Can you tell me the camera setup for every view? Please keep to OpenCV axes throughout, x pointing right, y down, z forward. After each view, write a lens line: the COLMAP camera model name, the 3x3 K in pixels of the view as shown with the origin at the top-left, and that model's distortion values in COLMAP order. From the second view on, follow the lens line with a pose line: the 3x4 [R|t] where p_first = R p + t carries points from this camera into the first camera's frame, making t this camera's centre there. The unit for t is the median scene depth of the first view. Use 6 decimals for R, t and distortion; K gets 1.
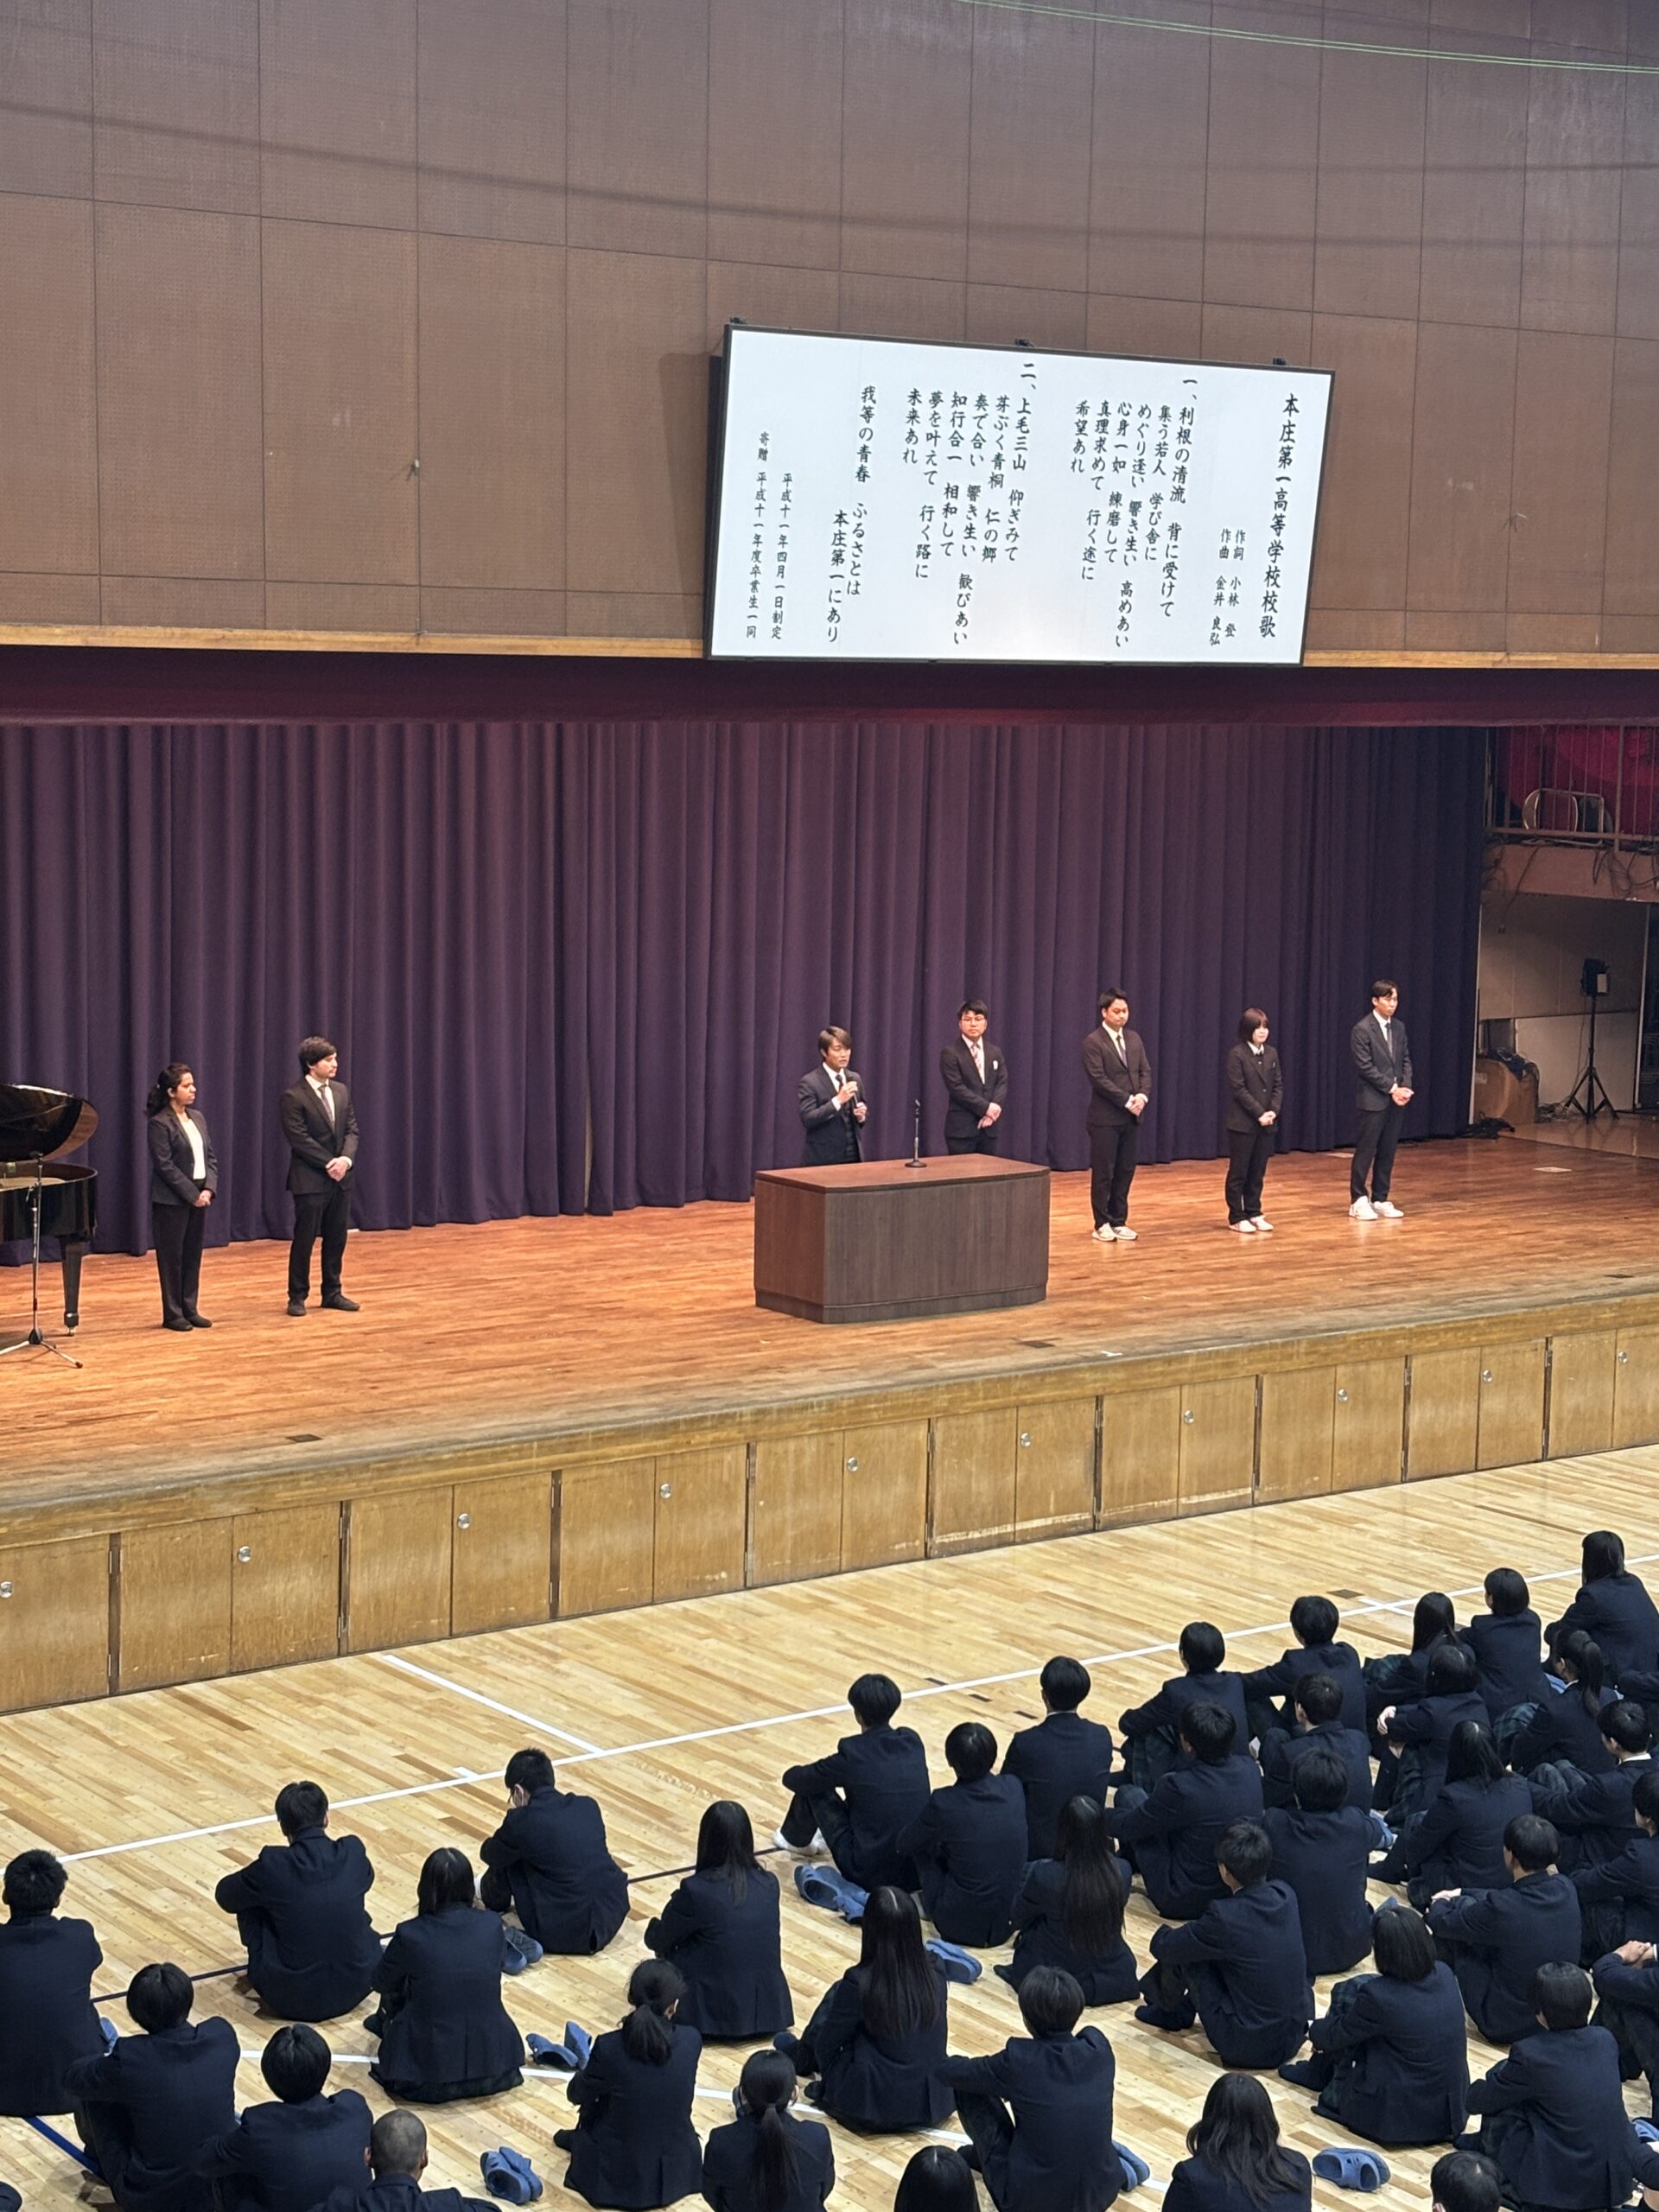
lens RADIAL K [[3725.6, 0, 842.1], [0, 3725.6, 1075.3], [0, 0, 1]] dist [0.285930, -1.315184]
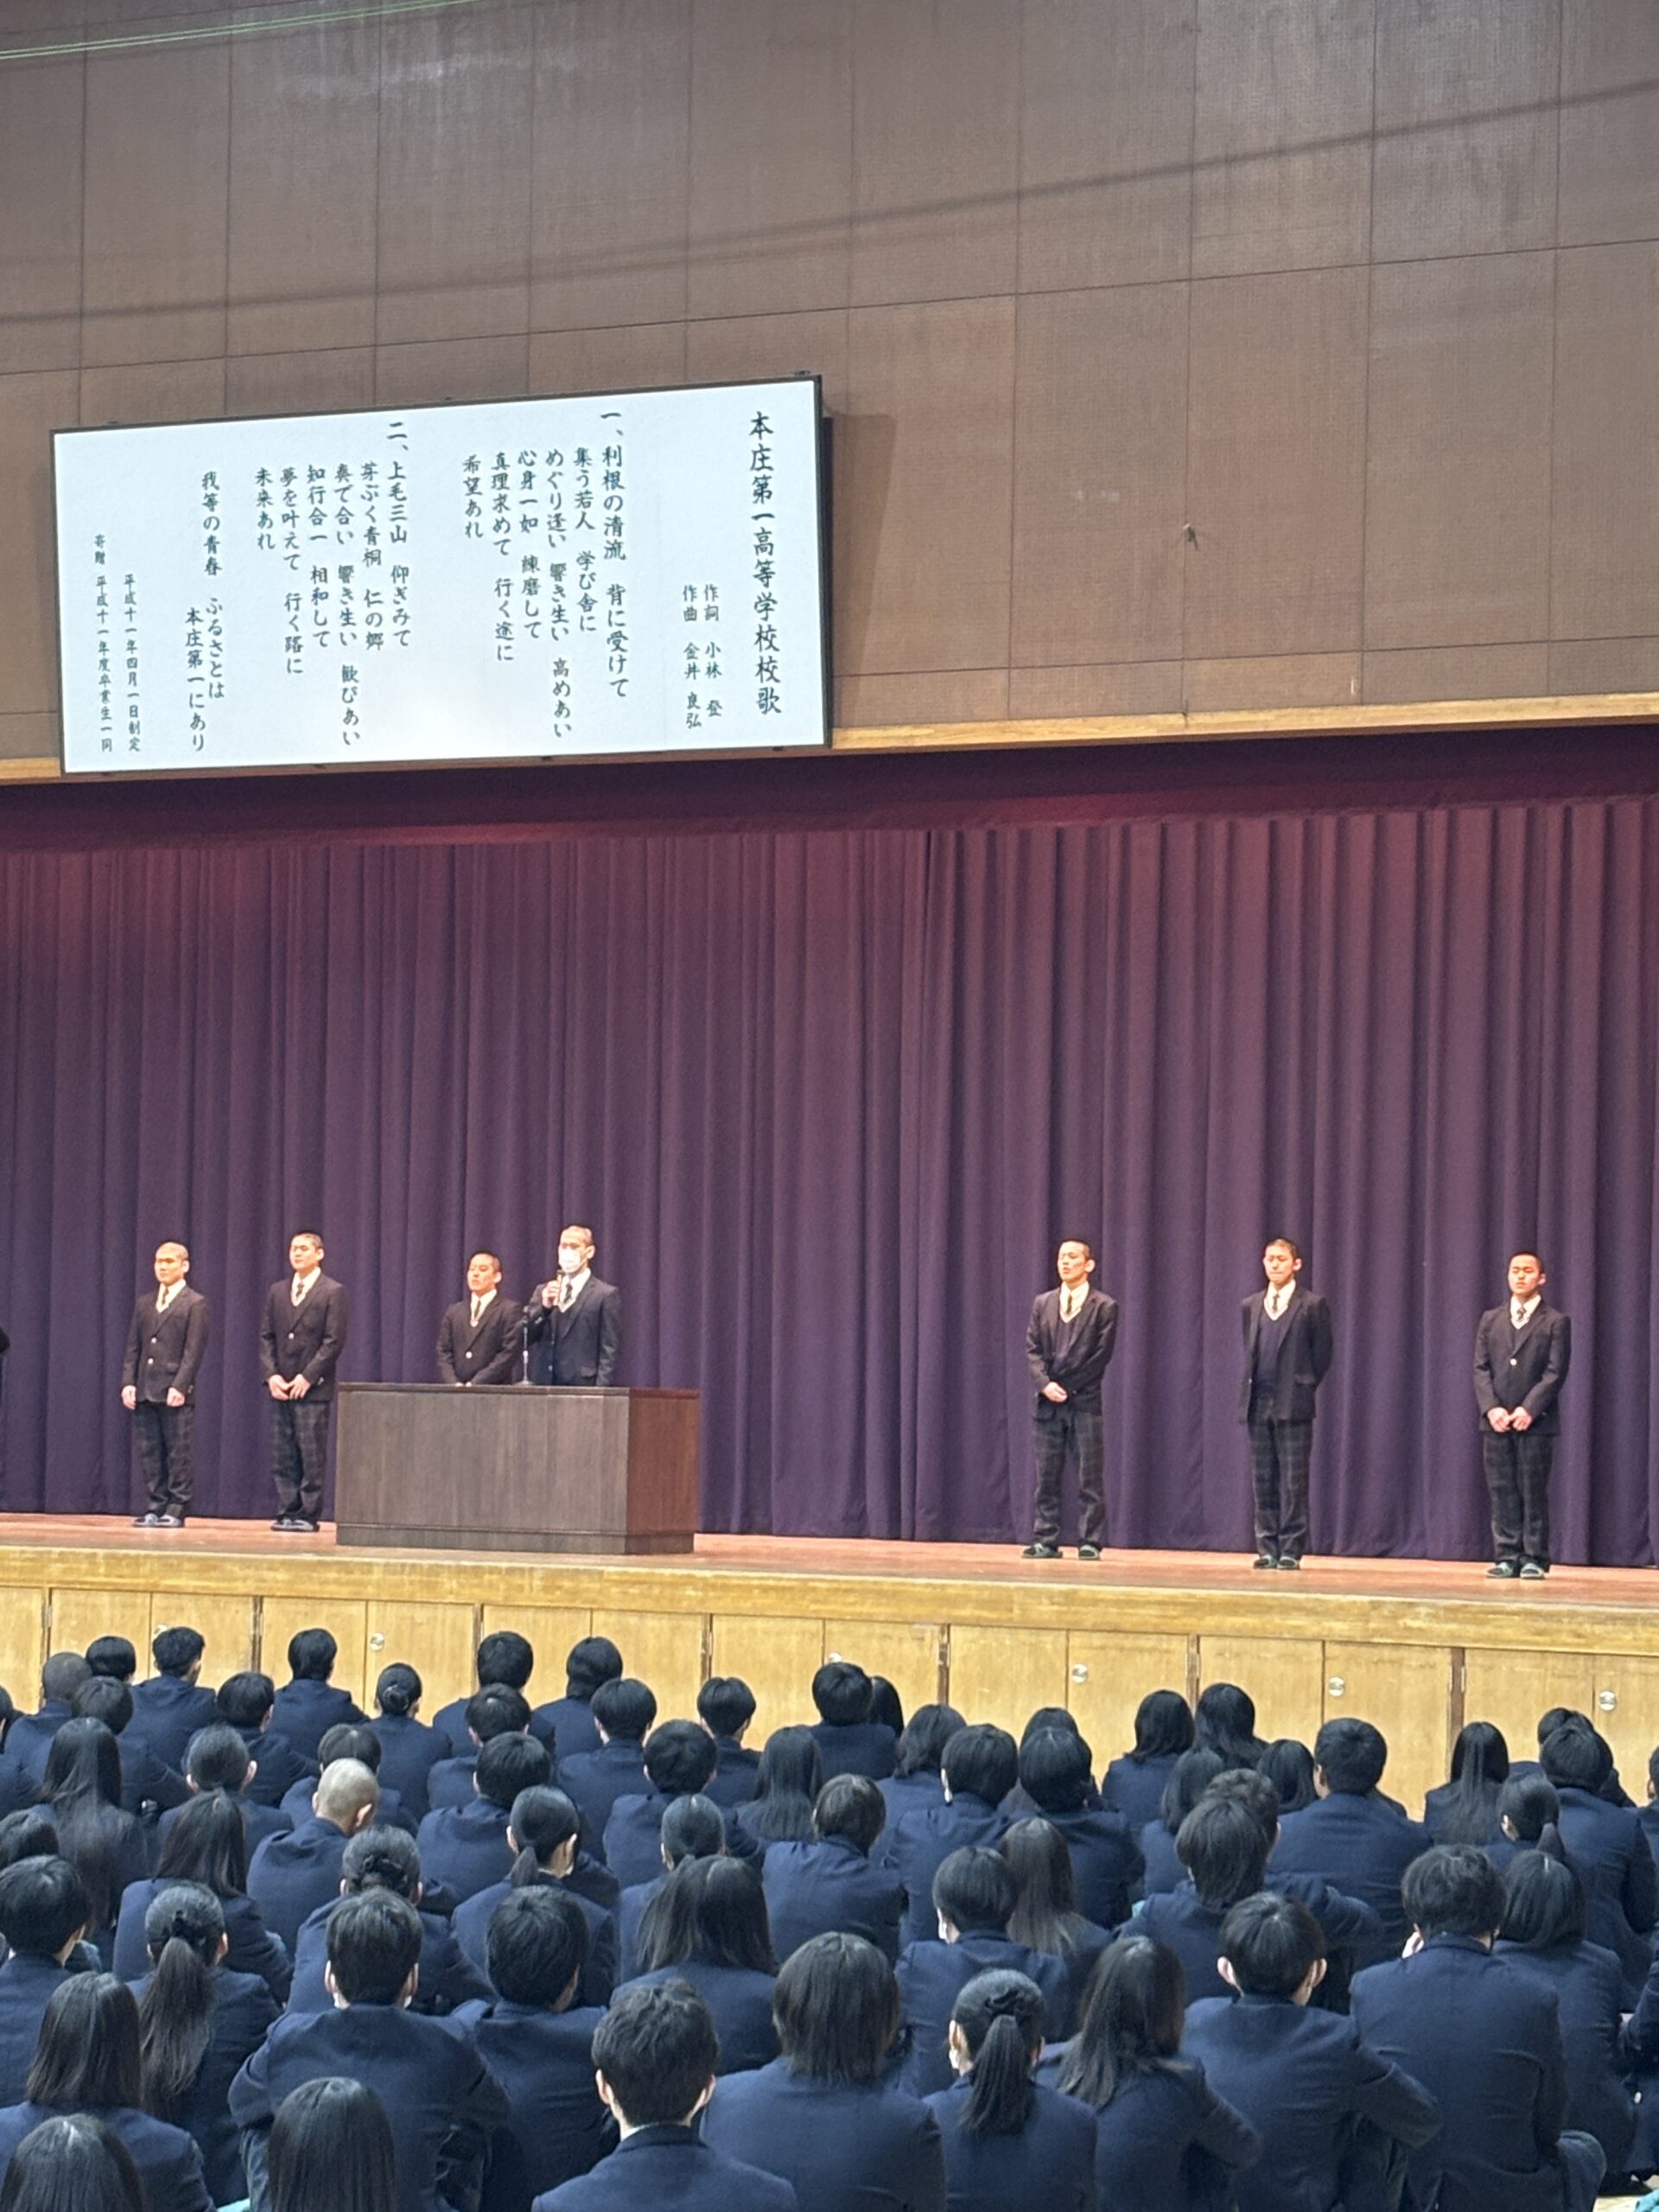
lens RADIAL K [[5536.5, 0, 816.3], [0, 5536.5, 1106.2], [0, 0, 1]] dist [0.268676, -0.534918]
pose [[0.445397, -0.055050, -0.893639, 1.250566], [-0.114409, 0.986426, -0.117788, 0.109979], [0.887993, 0.154702, 0.433053, 0.552882]]
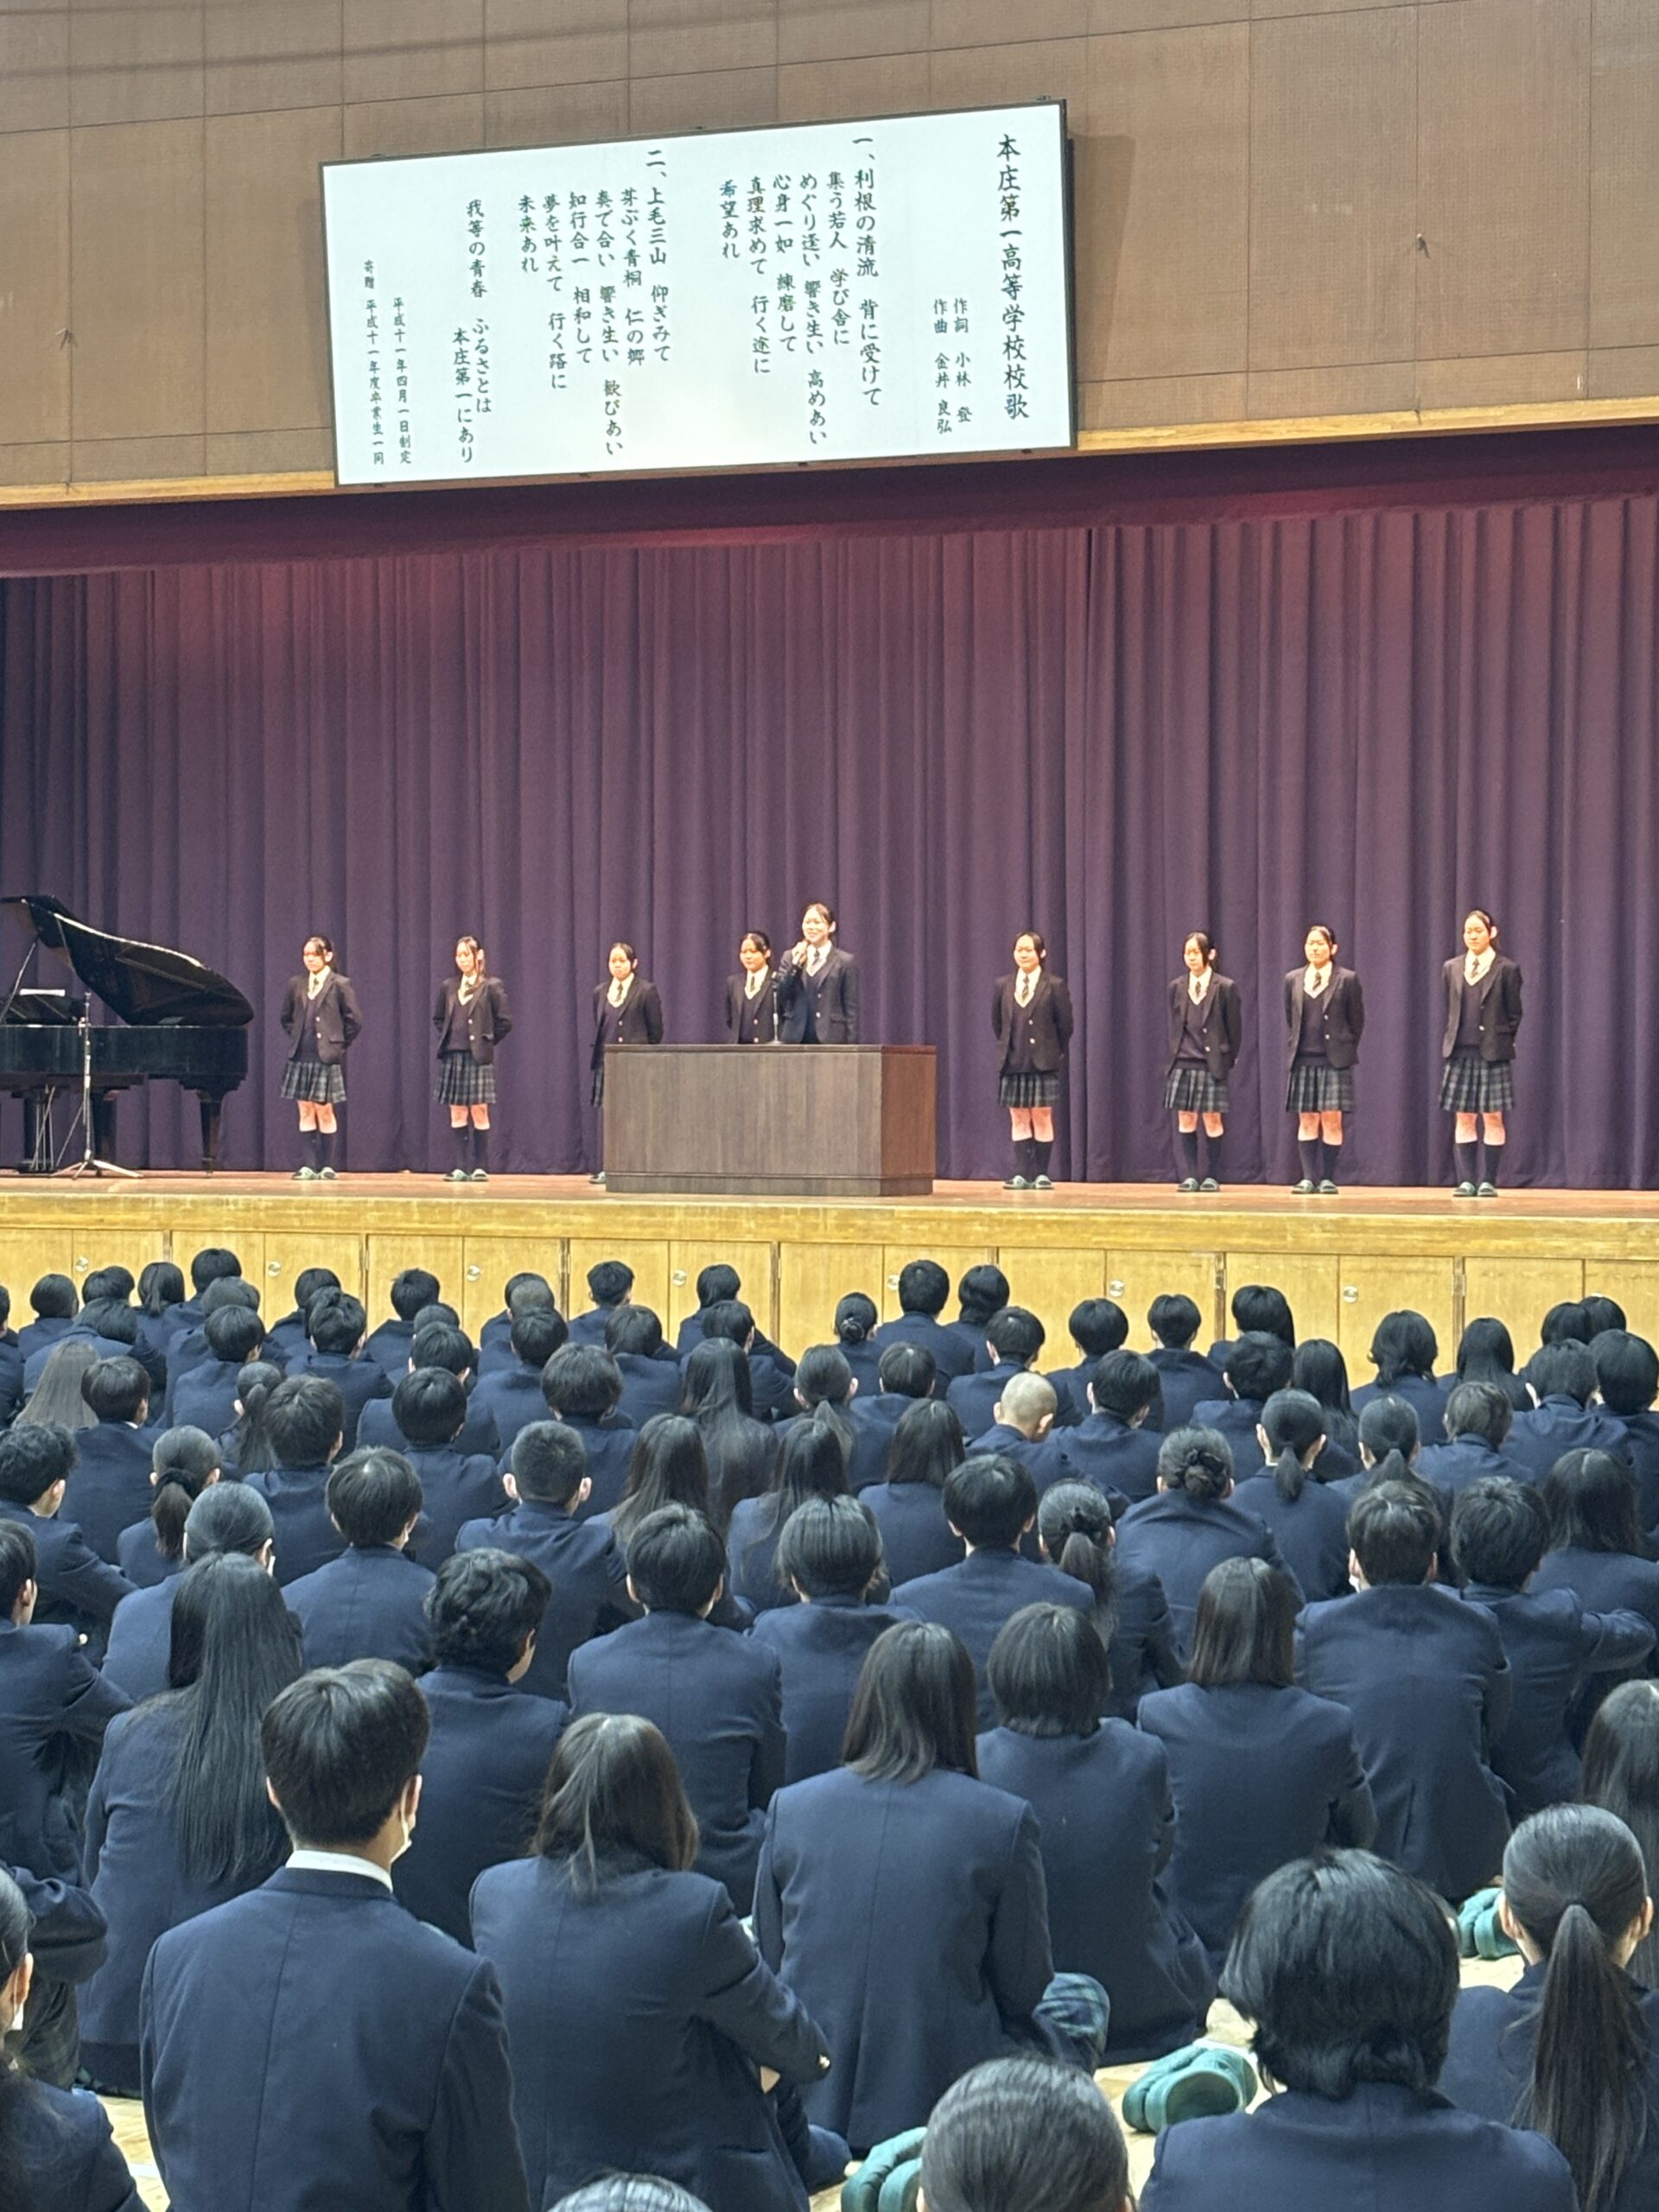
lens RADIAL K [[4928.0, 0, 832.2], [0, 4928.0, 1110.7], [0, 0, 1]] dist [0.260648, -0.991059]
pose [[0.481824, -0.009101, -0.876221, 1.167486], [-0.094900, 0.993523, -0.062503, 0.124203], [0.871114, 0.113269, 0.477839, 0.473078]]
